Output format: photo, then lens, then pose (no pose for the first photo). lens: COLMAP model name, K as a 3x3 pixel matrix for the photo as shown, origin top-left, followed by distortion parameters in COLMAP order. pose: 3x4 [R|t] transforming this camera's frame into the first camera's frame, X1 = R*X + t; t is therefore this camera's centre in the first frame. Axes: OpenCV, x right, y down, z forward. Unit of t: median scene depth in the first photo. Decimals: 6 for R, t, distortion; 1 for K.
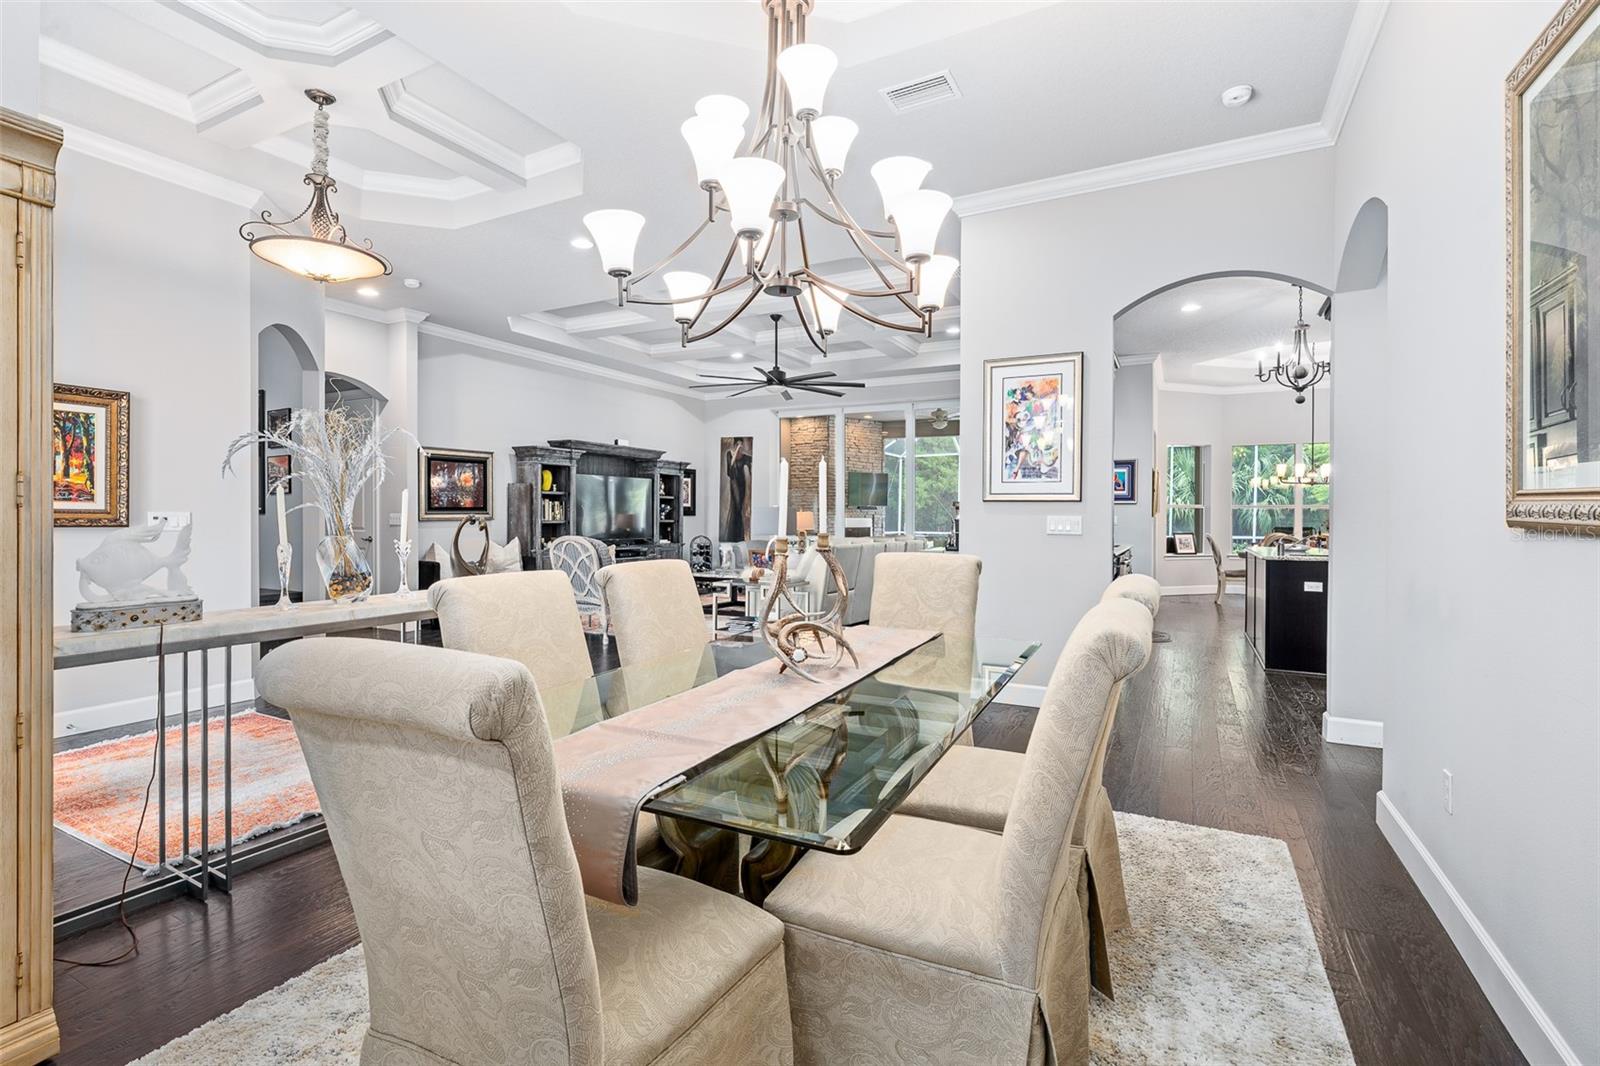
lens RADIAL K [[724.5, 0, 801.8], [0, 724.5, 520.0], [0, 0, 1]] dist [-0.002444, 0.000919]
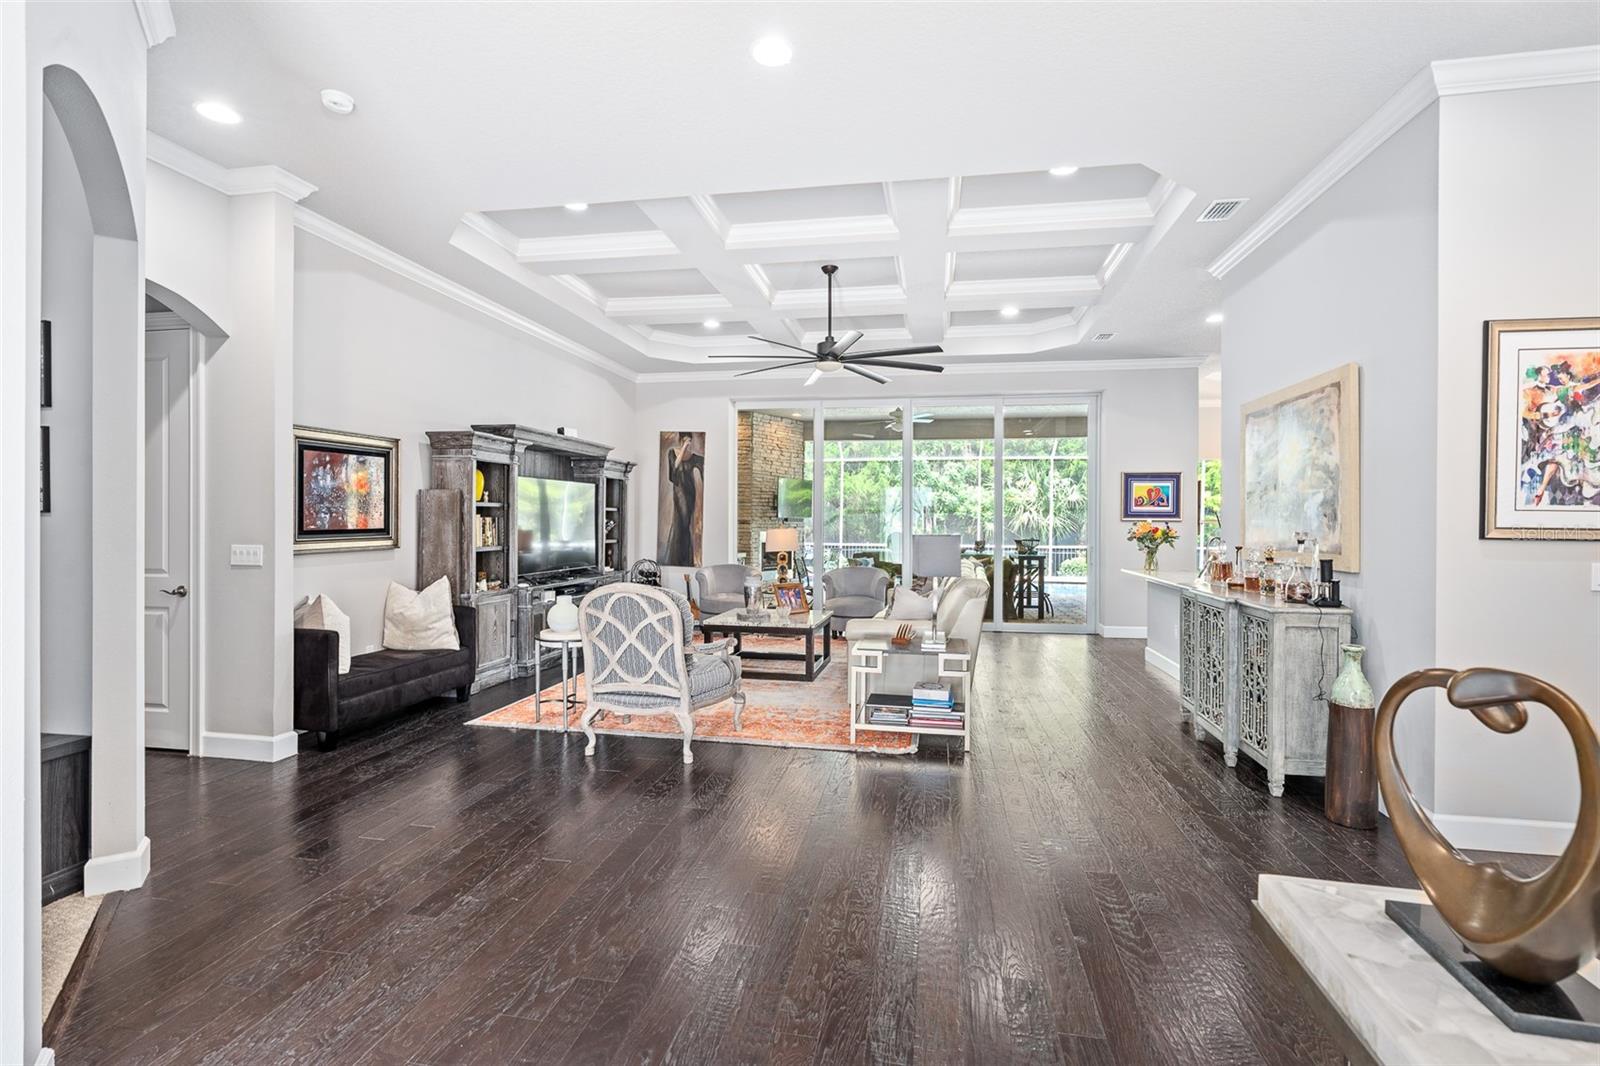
lens RADIAL K [[724.5, 0, 801.8], [0, 724.5, 520.0], [0, 0, 1]] dist [-0.002444, 0.000919]
pose [[0.954765, 0.001926, 0.297355, -0.252405], [-0.000392, 0.999986, -0.005219, -0.019203], [-0.297361, 0.004867, 0.954753, 0.276349]]
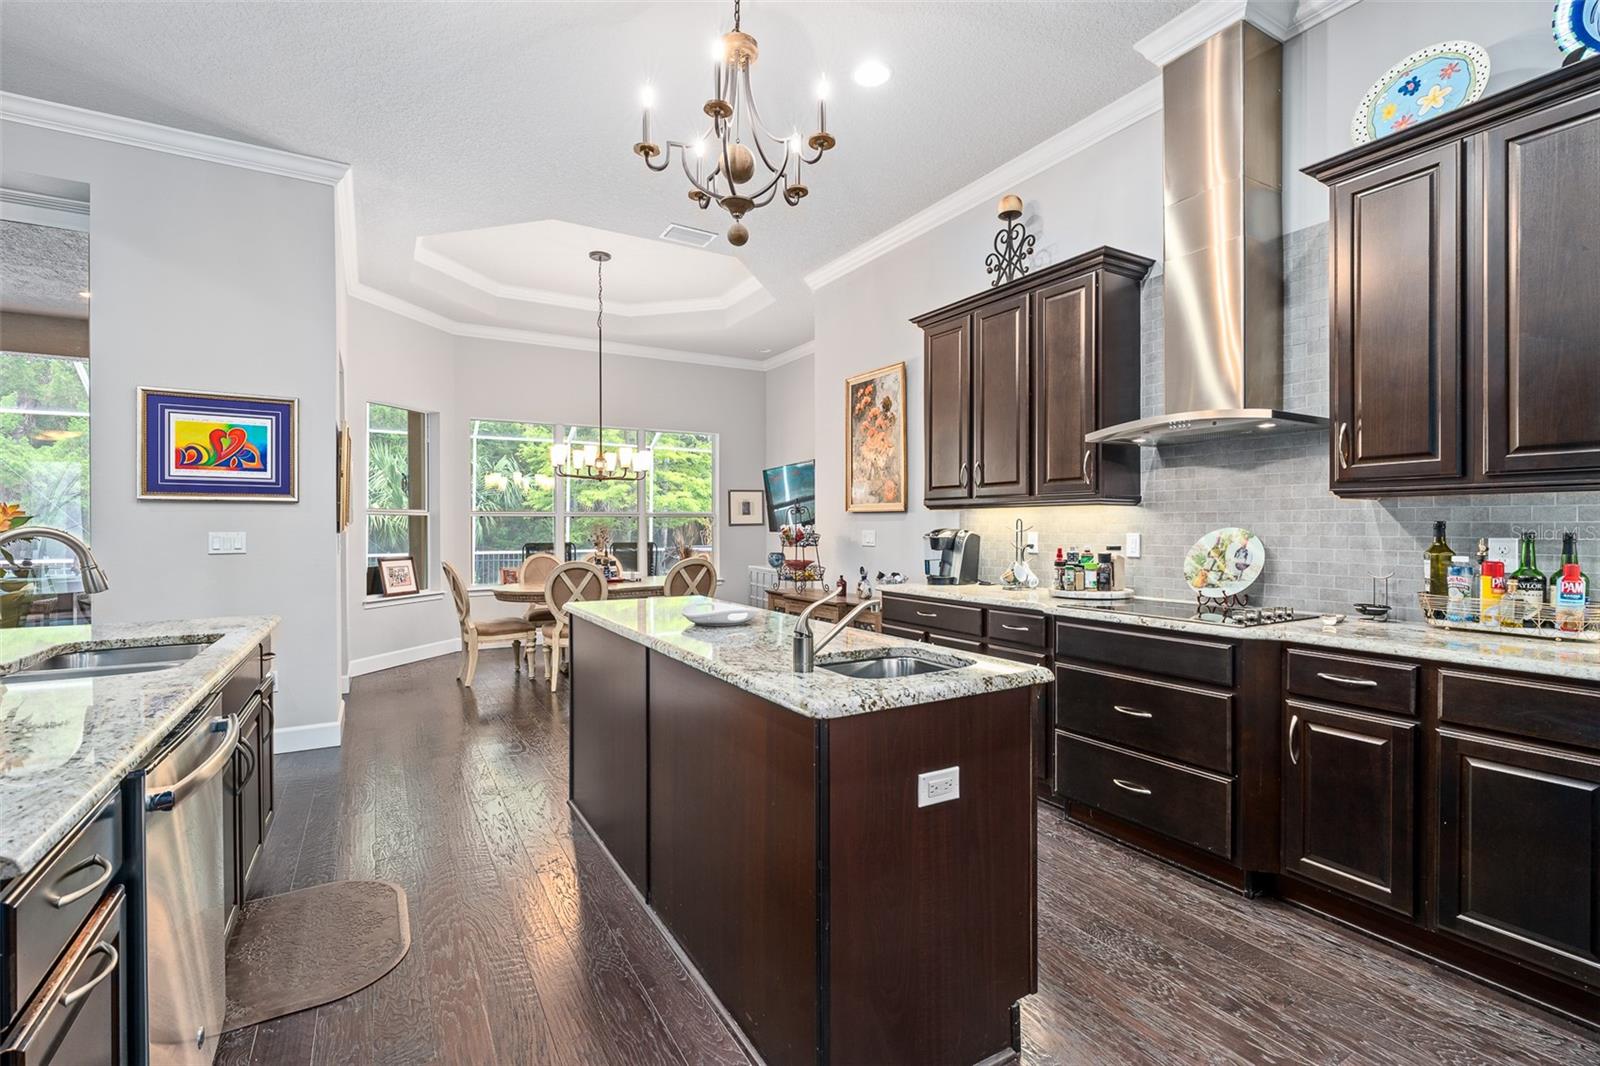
lens RADIAL K [[738.4, 0, 816.2], [0, 738.4, 526.9], [0, 0, 1]] dist [-0.000094, 0.000601]
pose [[0.520632, -0.007314, 0.853750, 0.245516], [0.009821, 0.999948, 0.002578, -0.006546], [-0.853725, 0.007043, 0.520677, 0.503703]]
